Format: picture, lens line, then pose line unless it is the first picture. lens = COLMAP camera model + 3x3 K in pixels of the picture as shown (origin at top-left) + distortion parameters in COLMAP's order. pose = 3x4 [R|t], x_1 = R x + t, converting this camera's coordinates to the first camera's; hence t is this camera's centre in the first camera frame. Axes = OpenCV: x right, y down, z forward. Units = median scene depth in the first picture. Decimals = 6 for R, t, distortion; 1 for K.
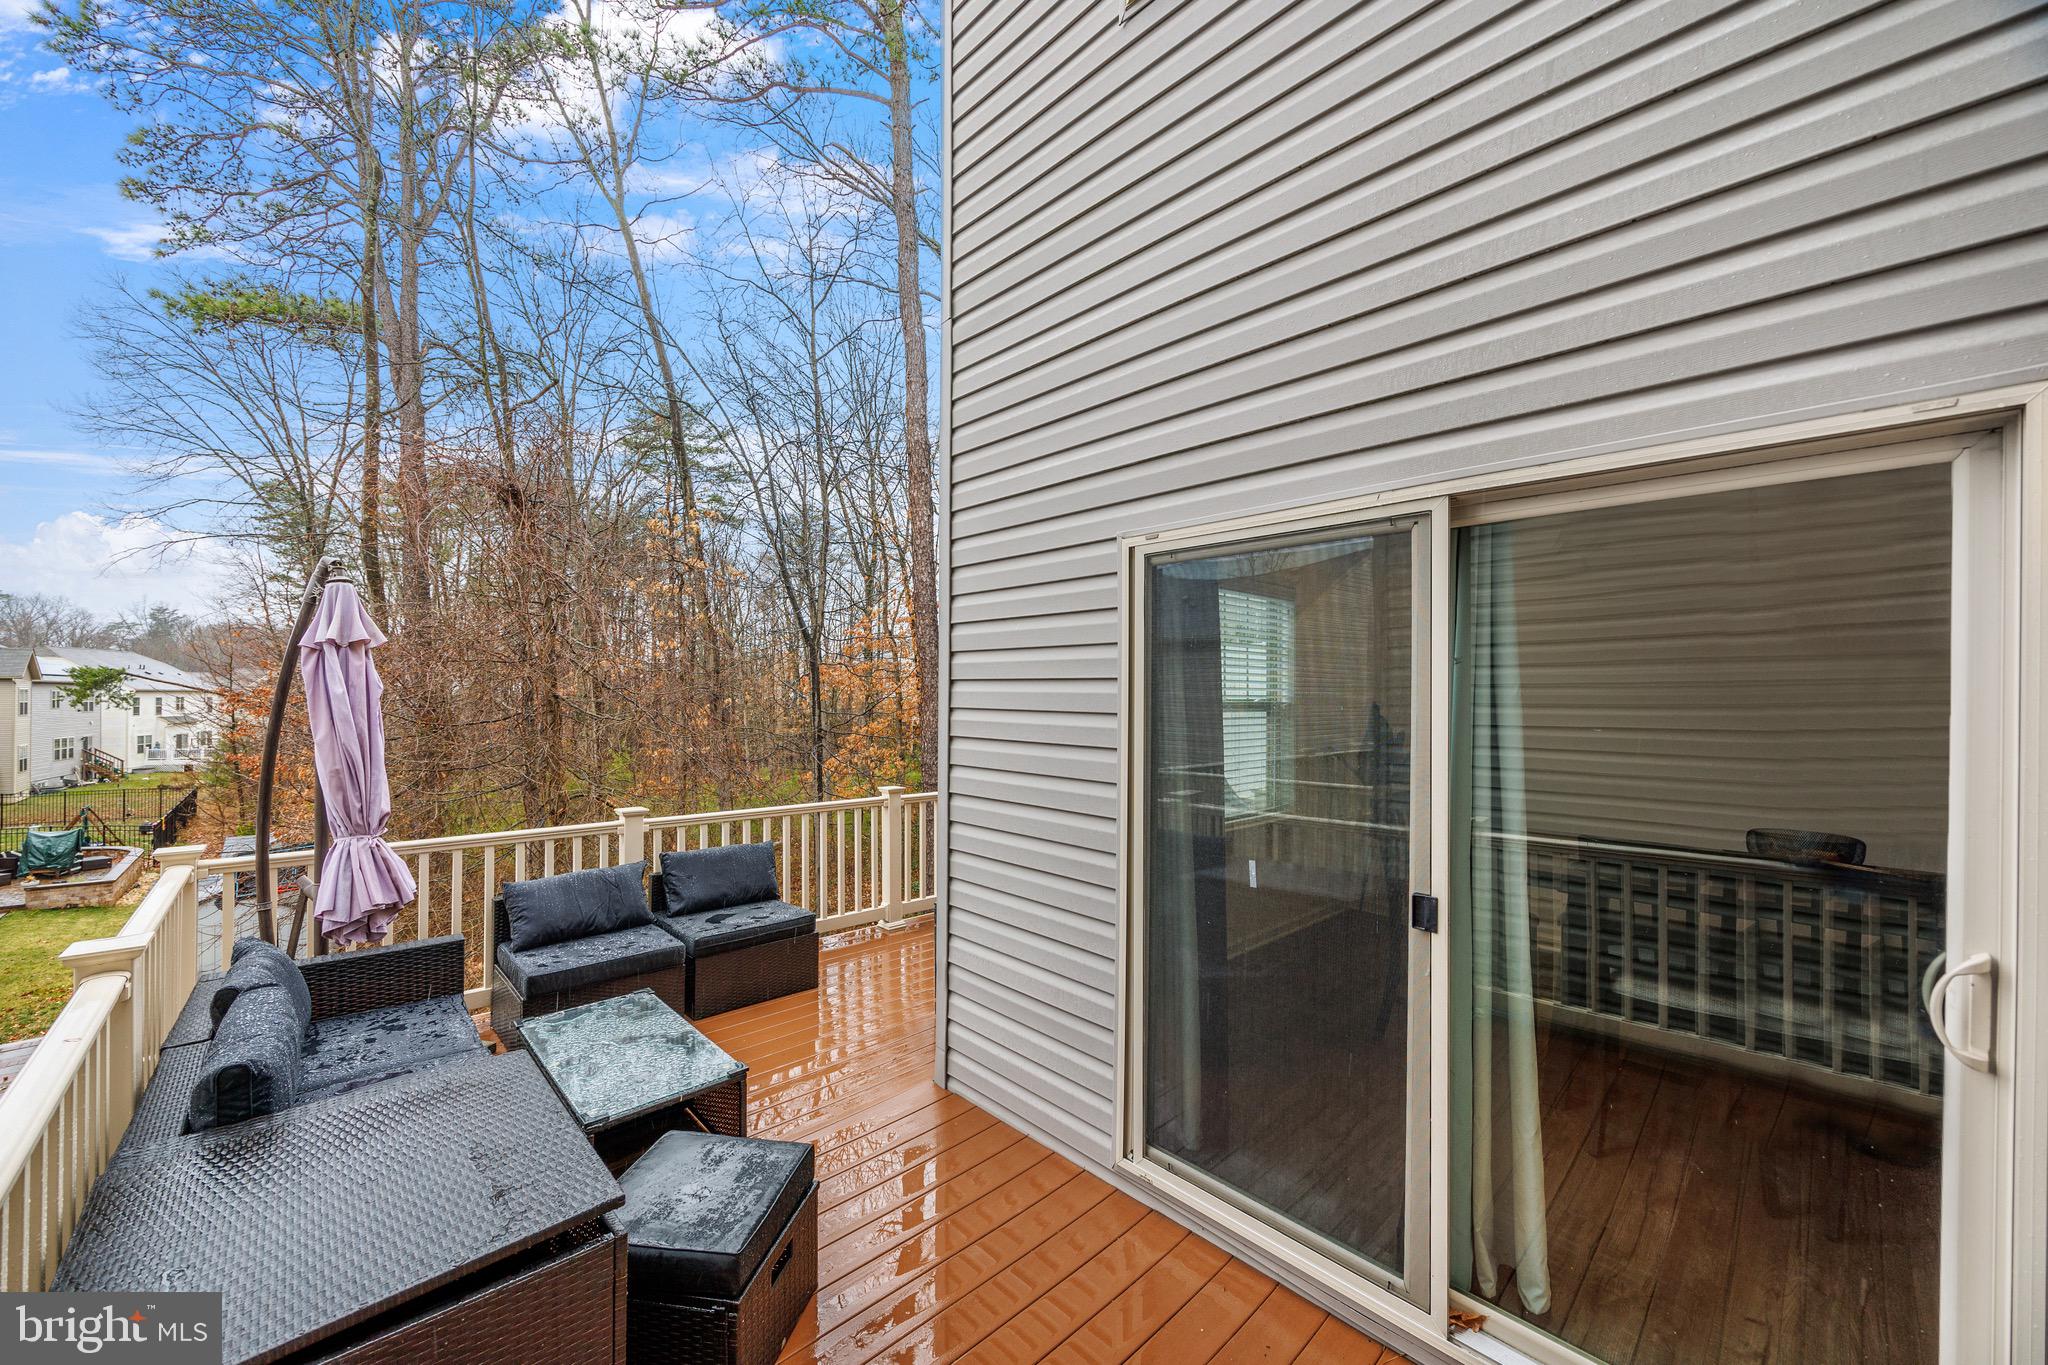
lens RADIAL K [[762.1, 0, 1021.6], [0, 762.1, 678.5], [0, 0, 1]] dist [-0.005505, -0.000033]
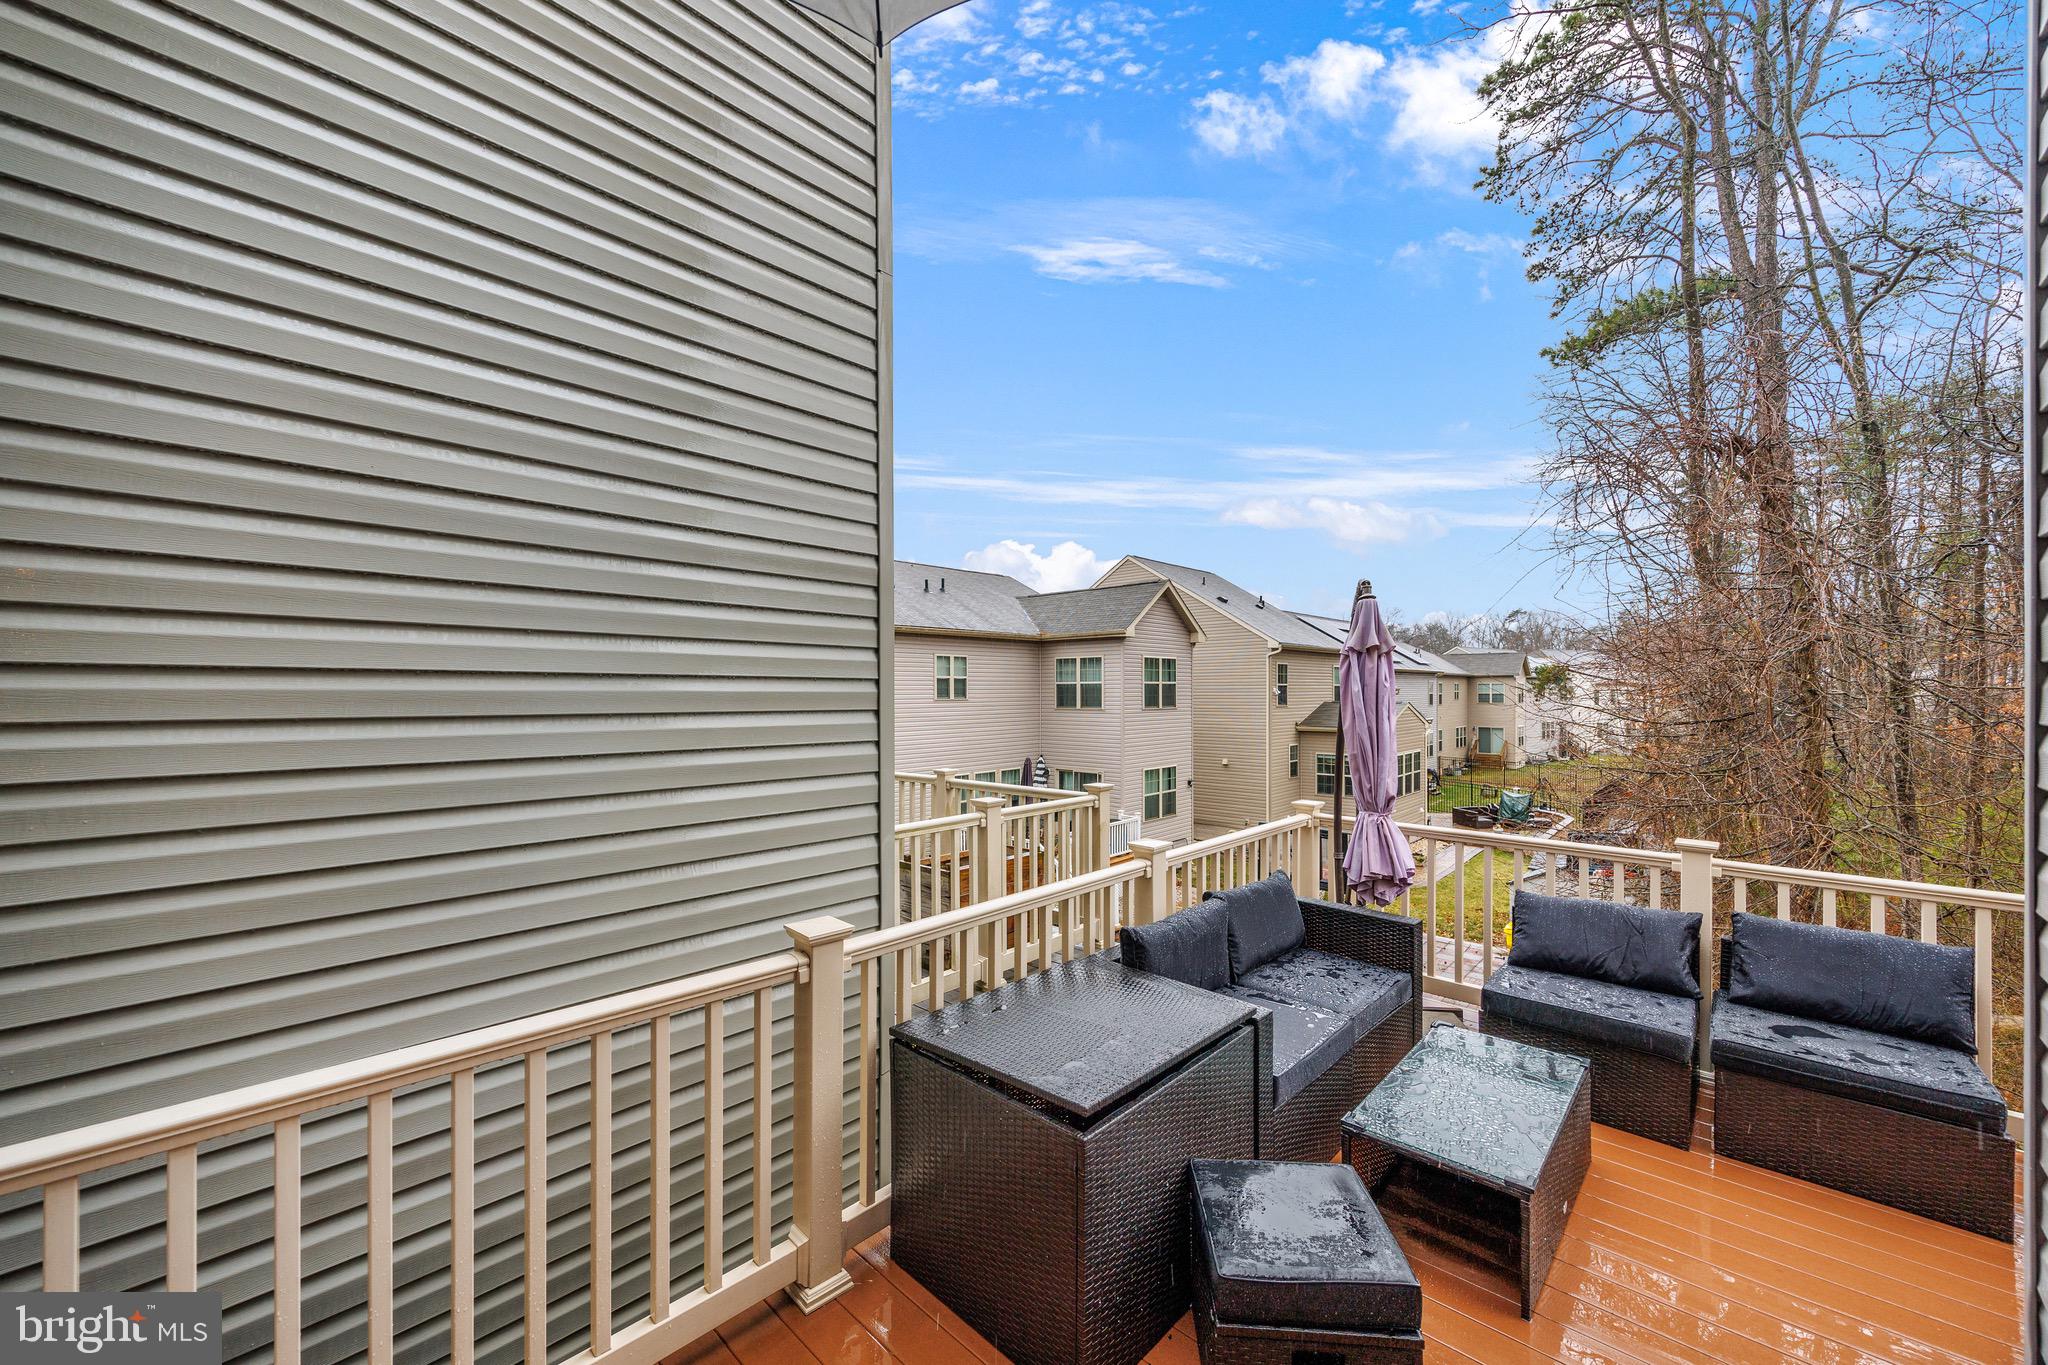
lens RADIAL K [[814.4, 0, 1024.0], [0, 814.4, 682.5], [0, 0, 1]] dist [0.000161, -0.000030]
pose [[0.059982, -0.006194, -0.998180, 0.274178], [0.022434, 0.999737, -0.004855, -0.000463], [0.997947, -0.022102, 0.060105, 0.294593]]
